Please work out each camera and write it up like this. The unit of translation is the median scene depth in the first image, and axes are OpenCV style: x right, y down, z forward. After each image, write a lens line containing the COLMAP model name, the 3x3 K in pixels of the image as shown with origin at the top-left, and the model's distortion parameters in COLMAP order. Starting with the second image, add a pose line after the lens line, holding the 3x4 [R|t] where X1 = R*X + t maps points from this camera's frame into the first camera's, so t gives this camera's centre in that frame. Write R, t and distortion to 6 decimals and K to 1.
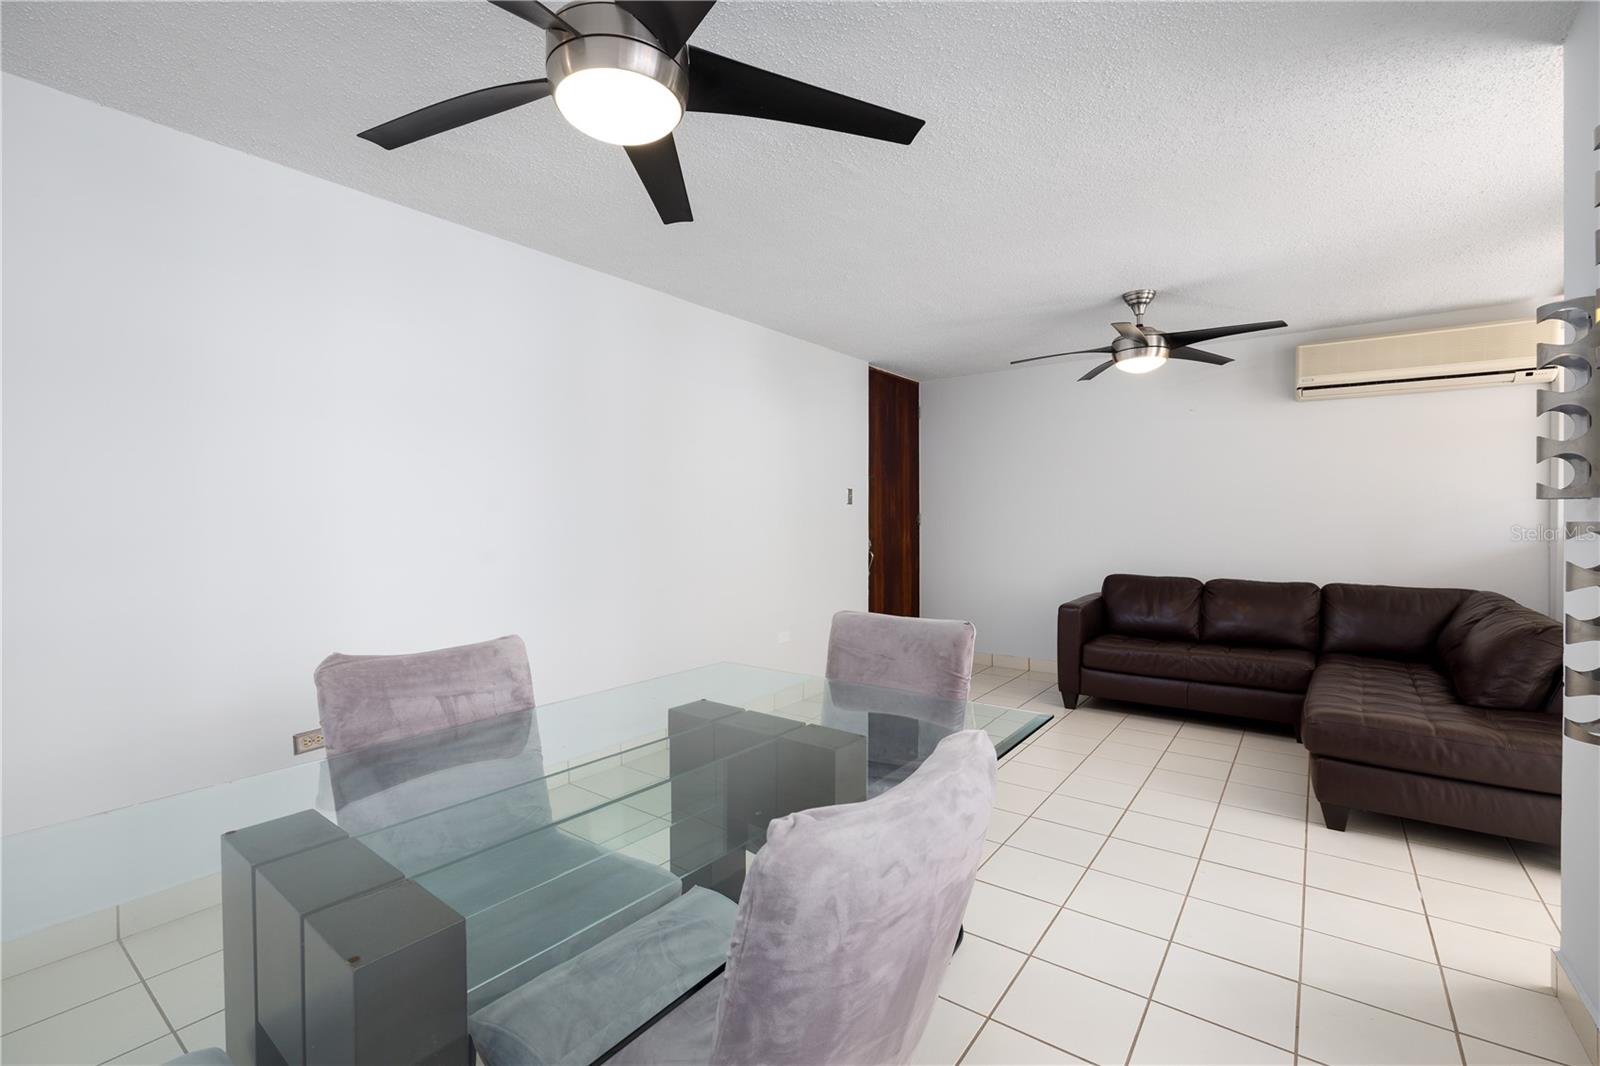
lens RADIAL K [[719.7, 0, 800.0], [0, 719.7, 533.0], [0, 0, 1]] dist [0.000049, -0.000044]
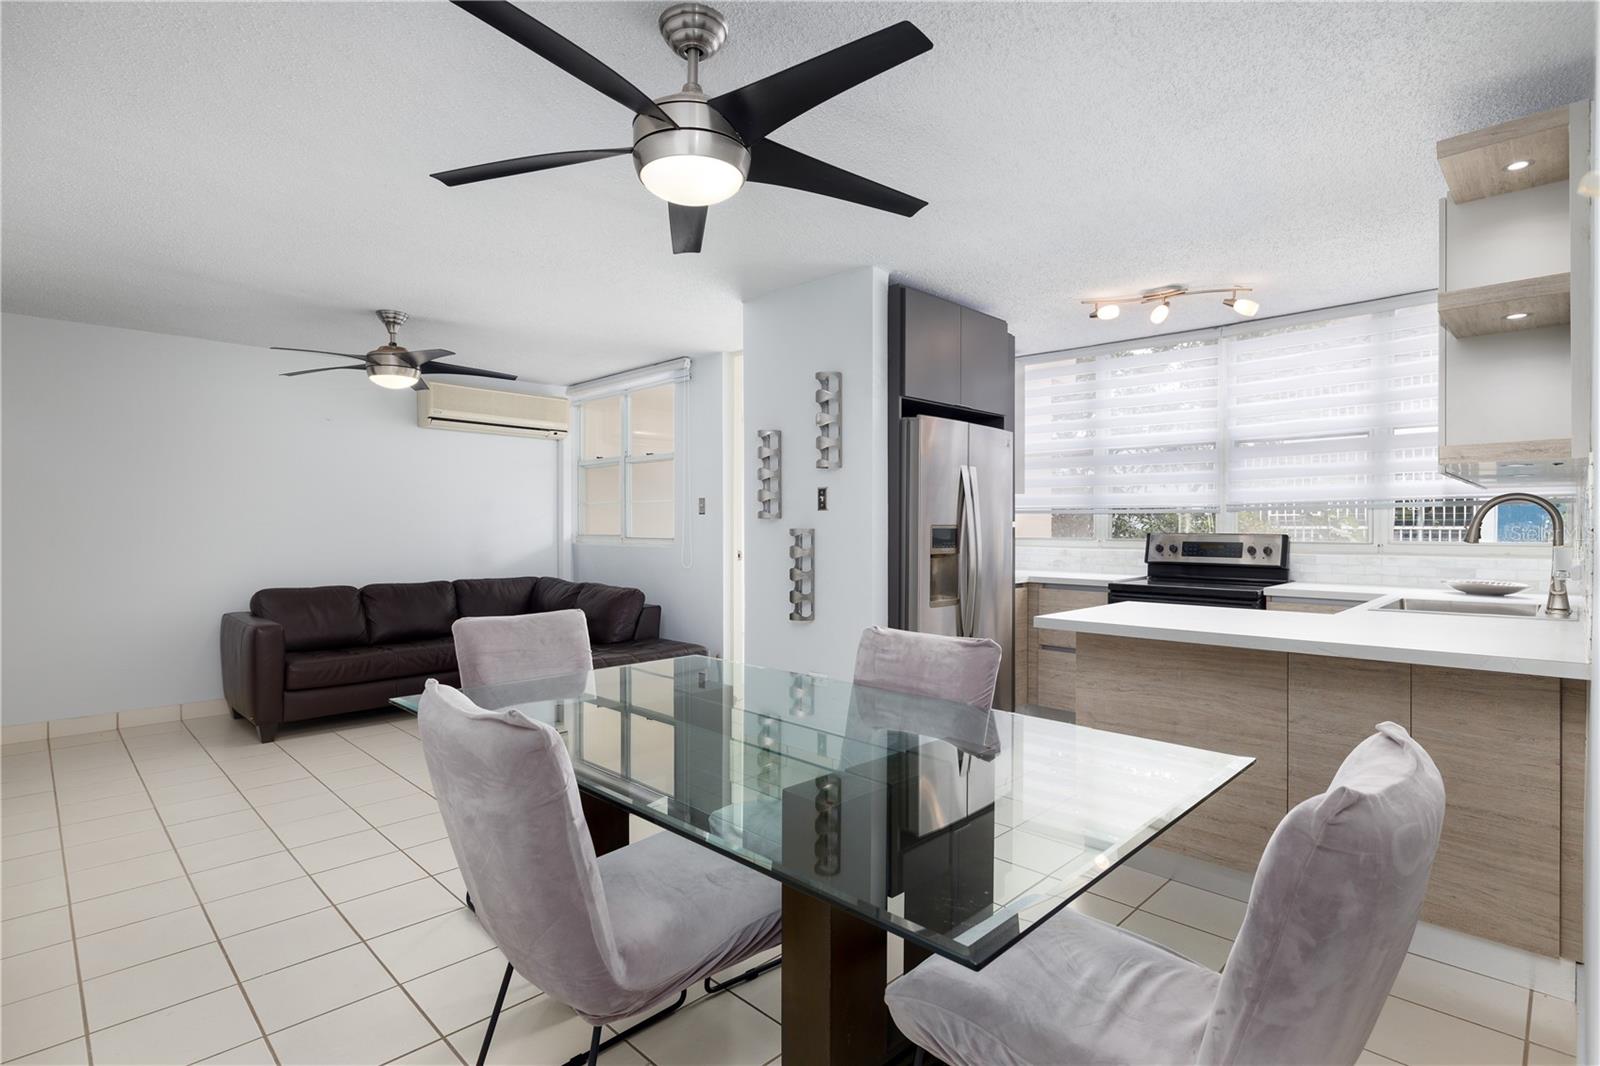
lens RADIAL K [[784.3, 0, 800.0], [0, 784.3, 533.0], [0, 0, 1]] dist [-0.000674, 0.000001]
pose [[0.140078, -0.004428, 0.990131, -0.556351], [0.021104, 0.999776, 0.001486, -0.000427], [-0.989916, 0.020688, 0.140140, 0.243346]]
